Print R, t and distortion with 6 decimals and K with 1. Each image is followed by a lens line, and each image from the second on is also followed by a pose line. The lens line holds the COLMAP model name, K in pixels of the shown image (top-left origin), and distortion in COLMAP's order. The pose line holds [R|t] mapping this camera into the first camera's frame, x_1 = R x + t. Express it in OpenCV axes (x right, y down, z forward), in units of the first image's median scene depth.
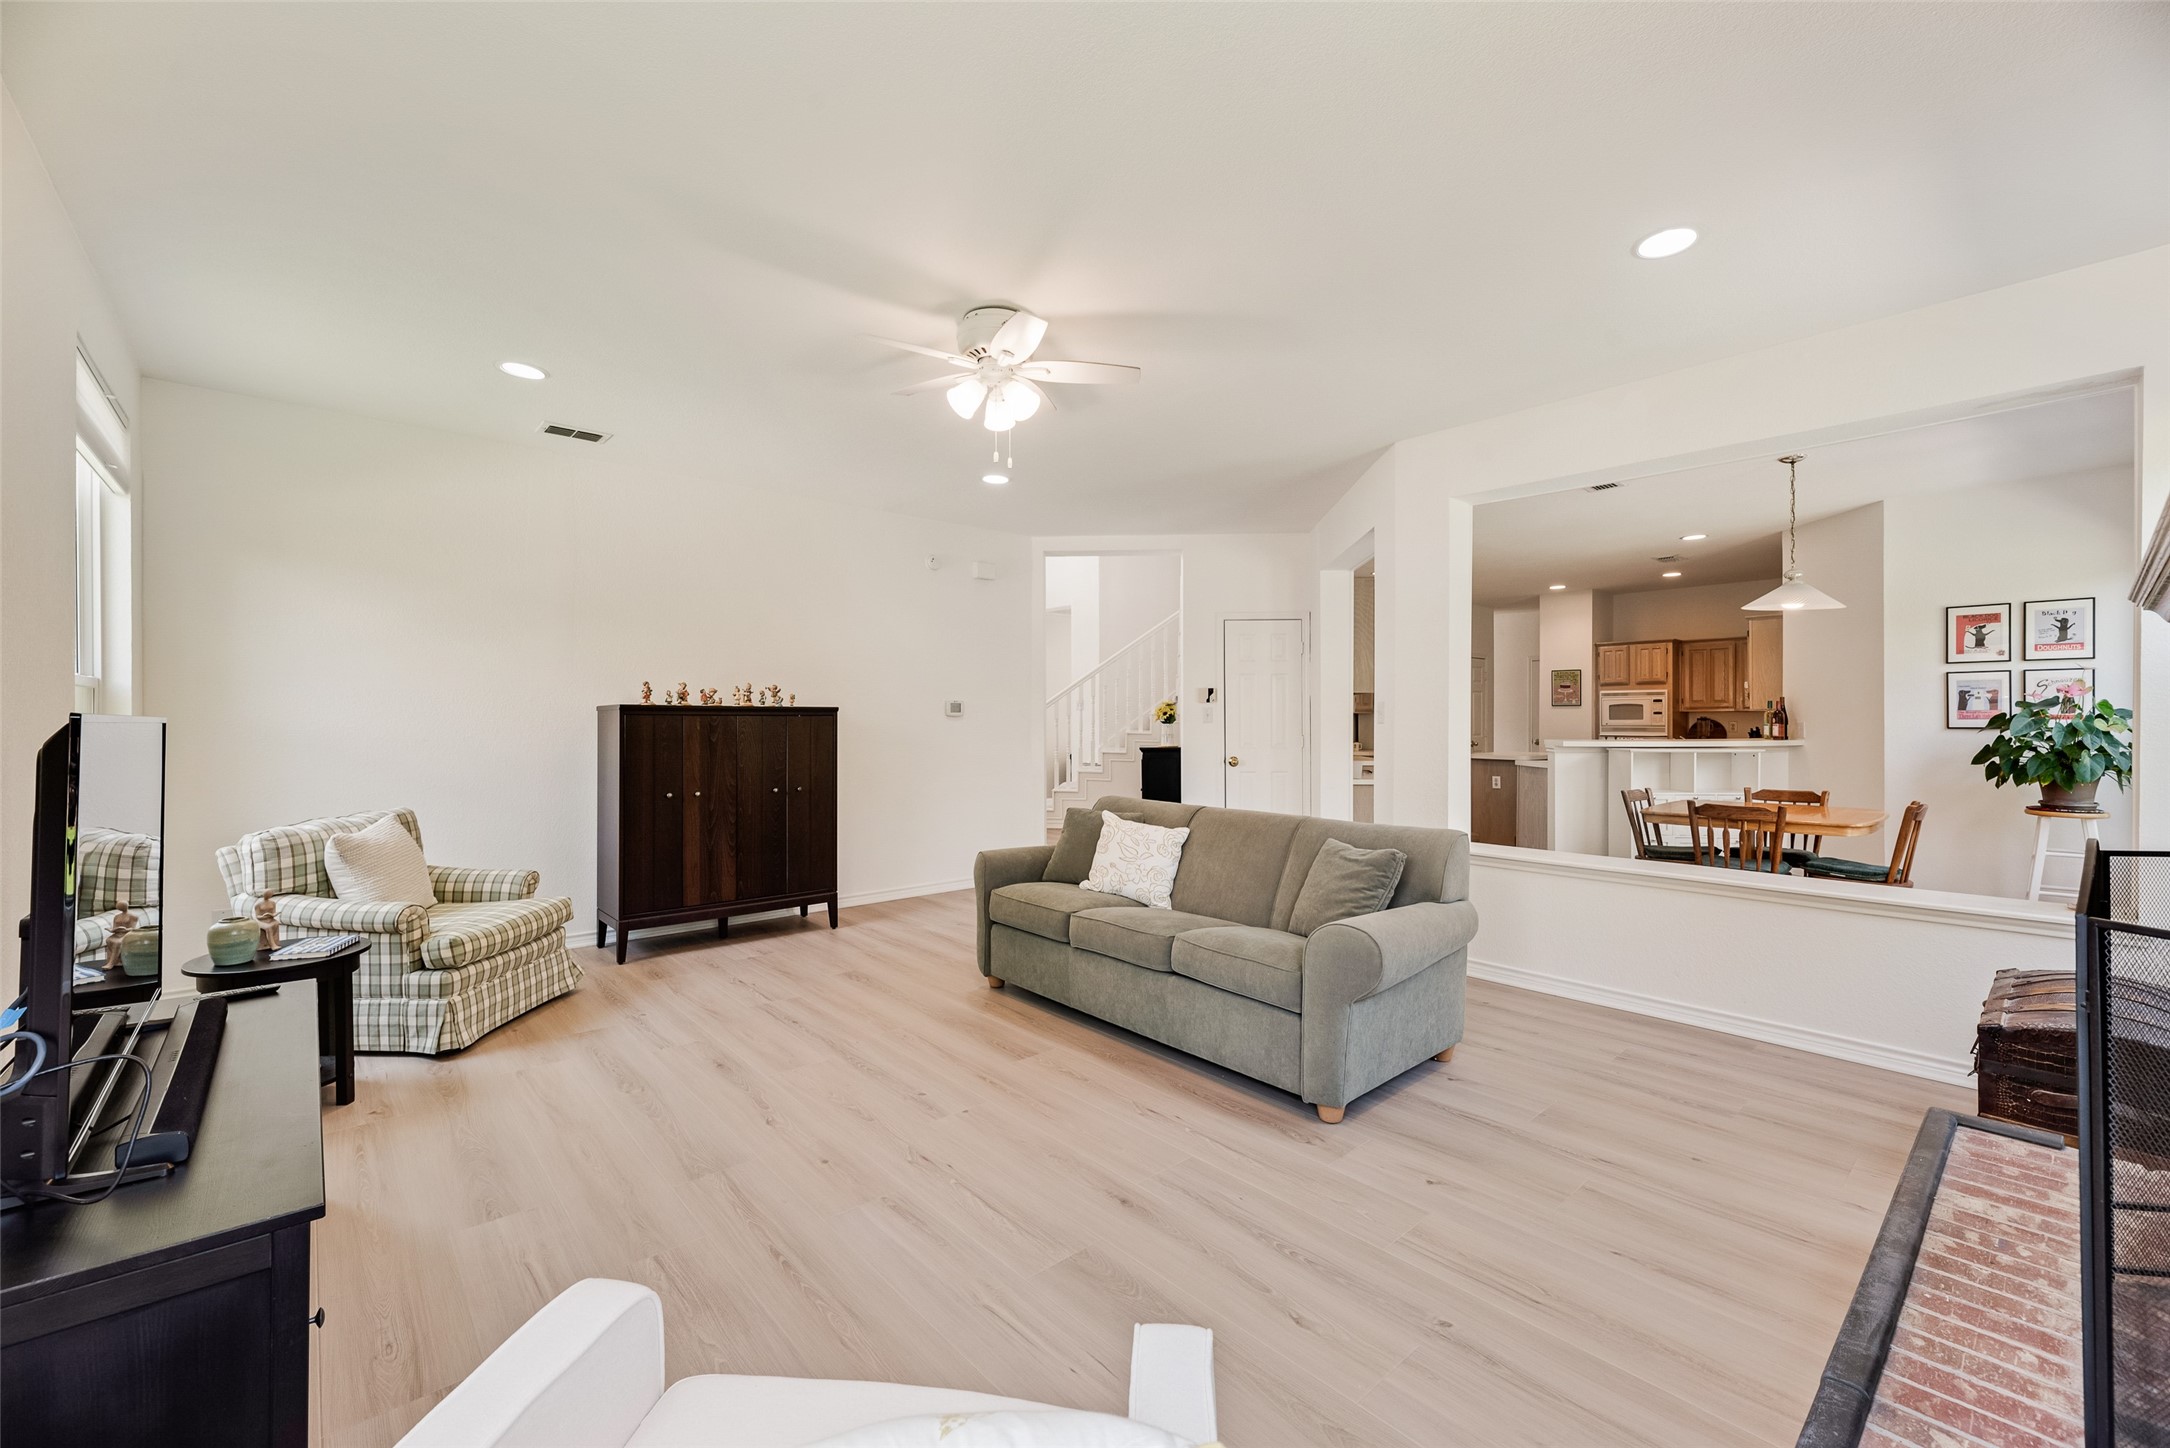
lens RADIAL K [[868.6, 0, 1084.8], [0, 868.6, 716.3], [0, 0, 1]] dist [-0.000239, -0.000102]
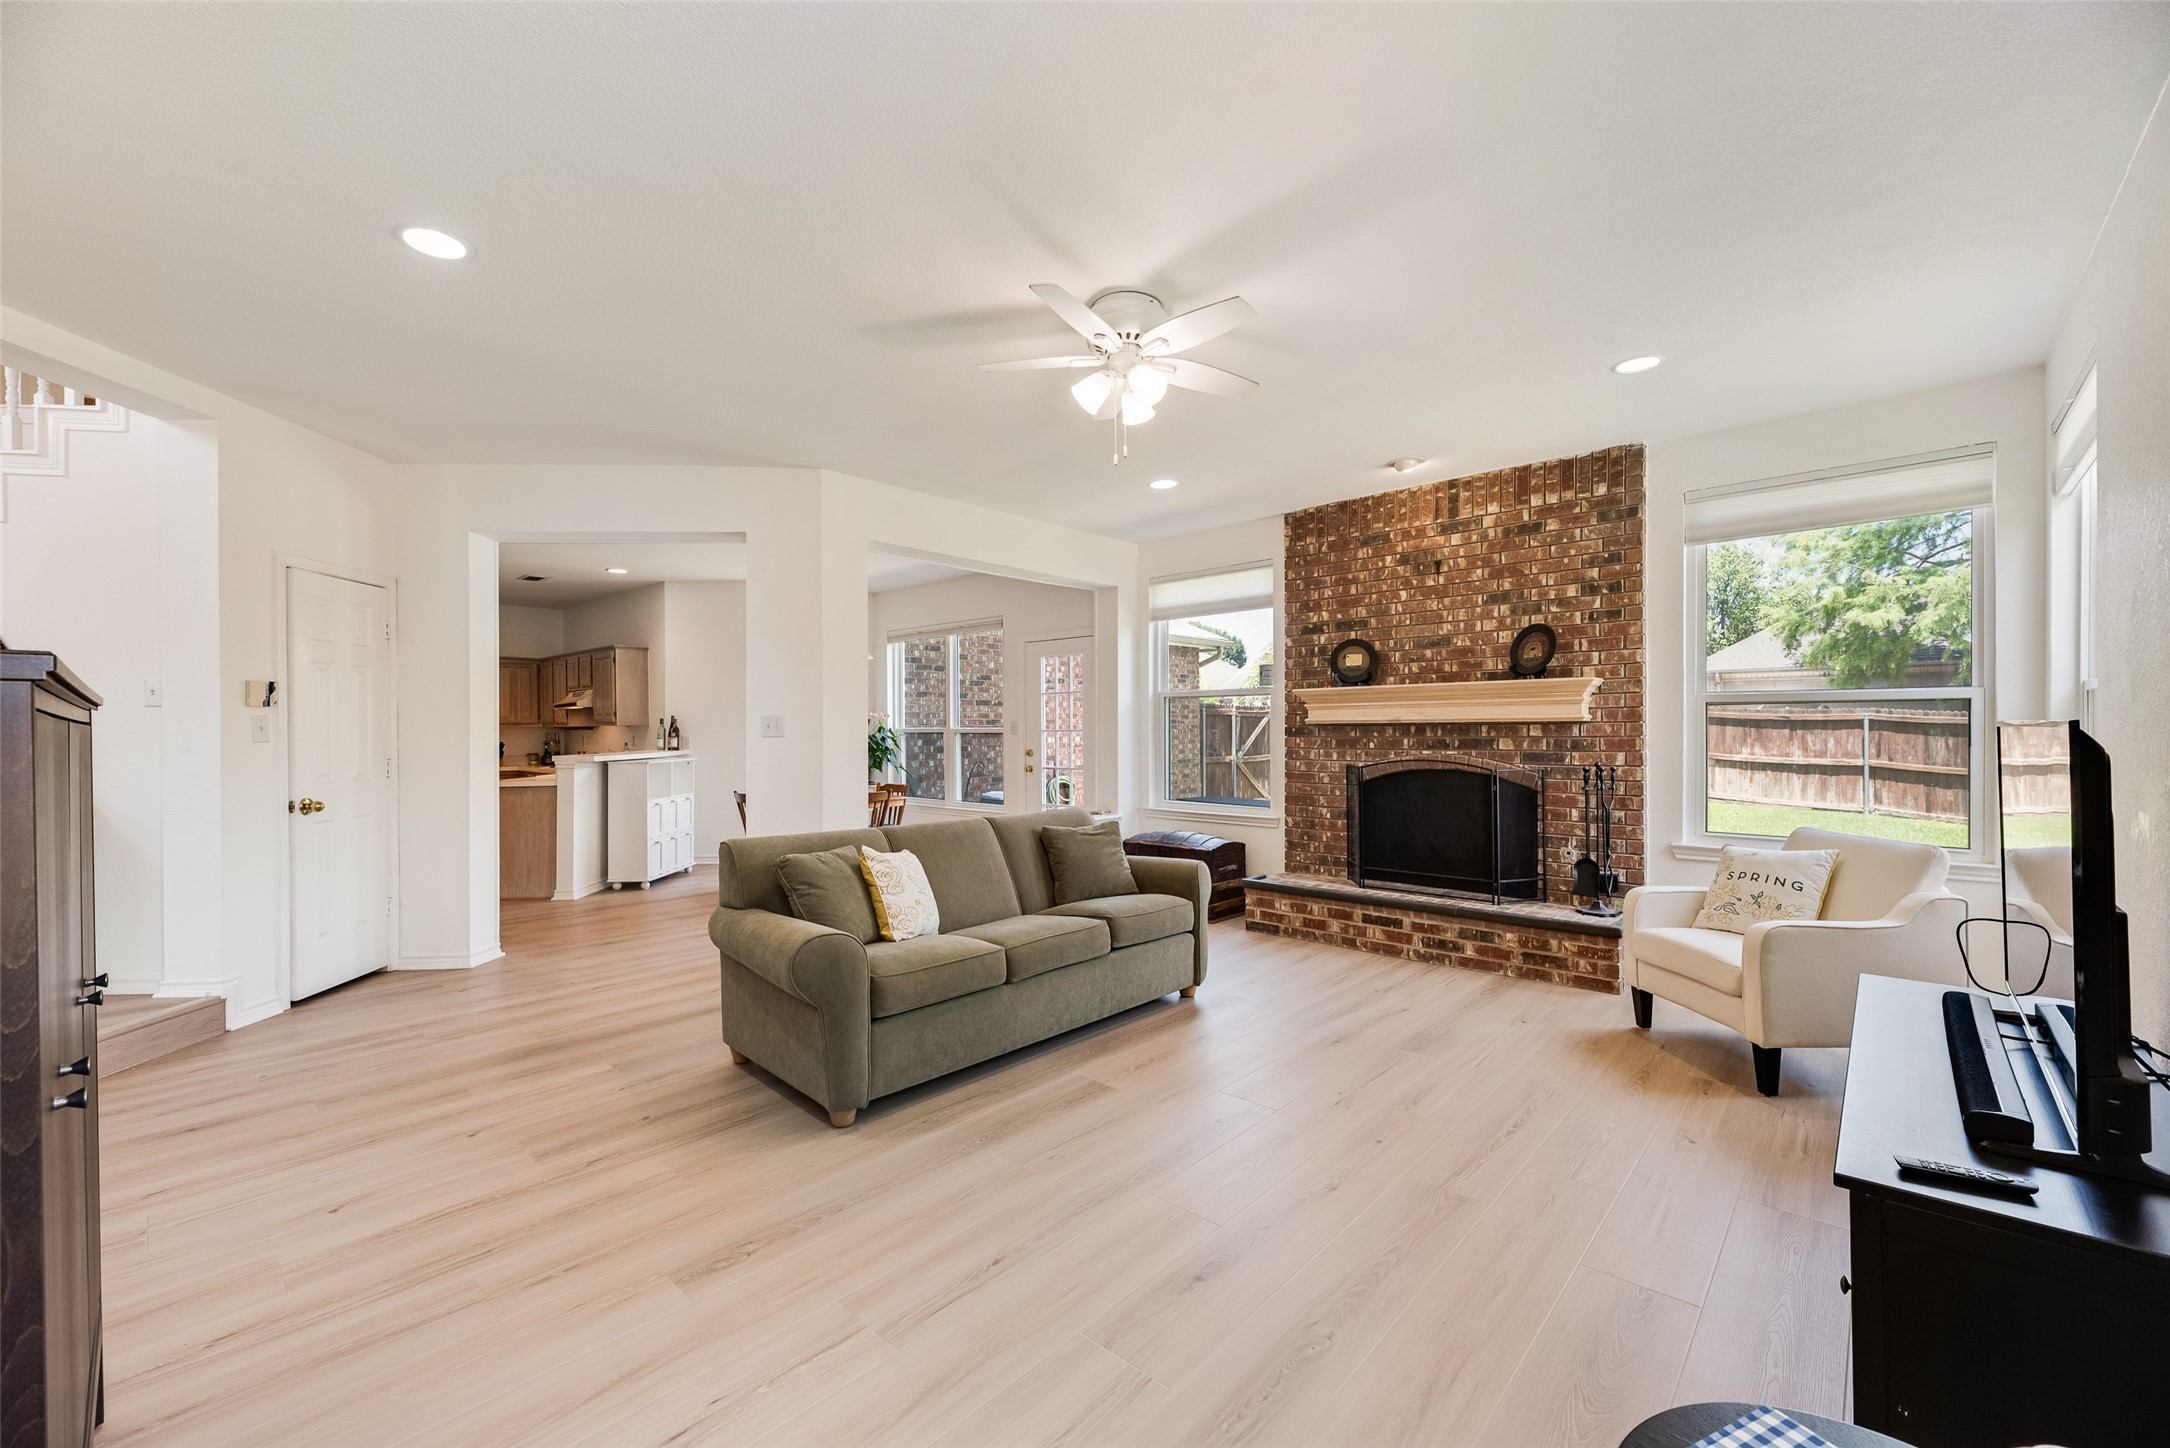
lens RADIAL K [[868.6, 0, 1086.9], [0, 868.6, 728.3], [0, 0, 1]] dist [-0.000239, -0.000102]
pose [[-0.091386, 0.002364, 0.995813, -1.034354], [0.005872, 0.999981, -0.001836, 0.003701], [-0.995798, 0.005679, -0.091398, 1.129138]]
